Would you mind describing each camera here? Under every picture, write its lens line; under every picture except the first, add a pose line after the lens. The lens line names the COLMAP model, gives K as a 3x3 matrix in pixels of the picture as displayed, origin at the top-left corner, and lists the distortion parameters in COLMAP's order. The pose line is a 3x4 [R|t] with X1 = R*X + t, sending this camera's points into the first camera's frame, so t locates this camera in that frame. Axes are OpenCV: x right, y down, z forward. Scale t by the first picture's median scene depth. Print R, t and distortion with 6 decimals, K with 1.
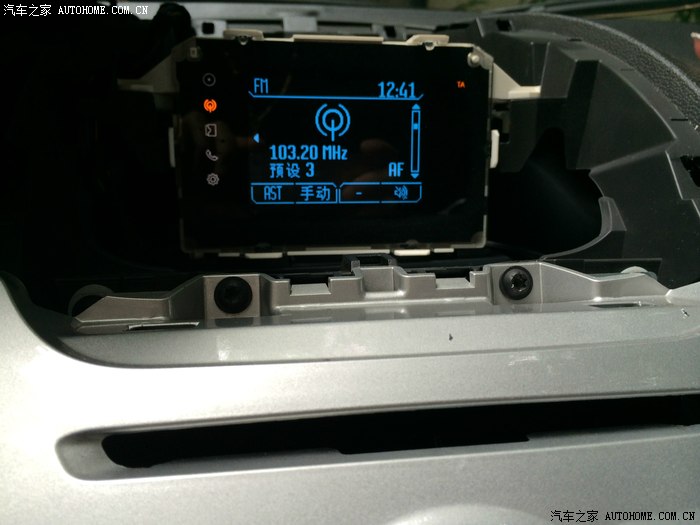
lens RADIAL K [[613.3, 0, 350.0], [0, 613.3, 262.5], [0, 0, 1]] dist [0.048739, 0.001619]
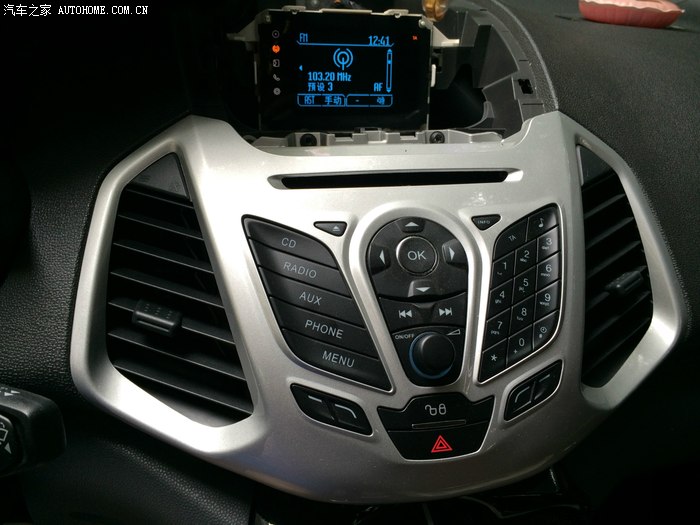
lens RADIAL K [[613.3, 0, 350.0], [0, 613.3, 262.5], [0, 0, 1]] dist [0.048739, 0.001619]
pose [[0.998263, -0.007824, 0.058396, -0.116635], [0.001705, 0.994565, 0.104107, 0.170763], [-0.058893, -0.103827, 0.992850, -0.830144]]
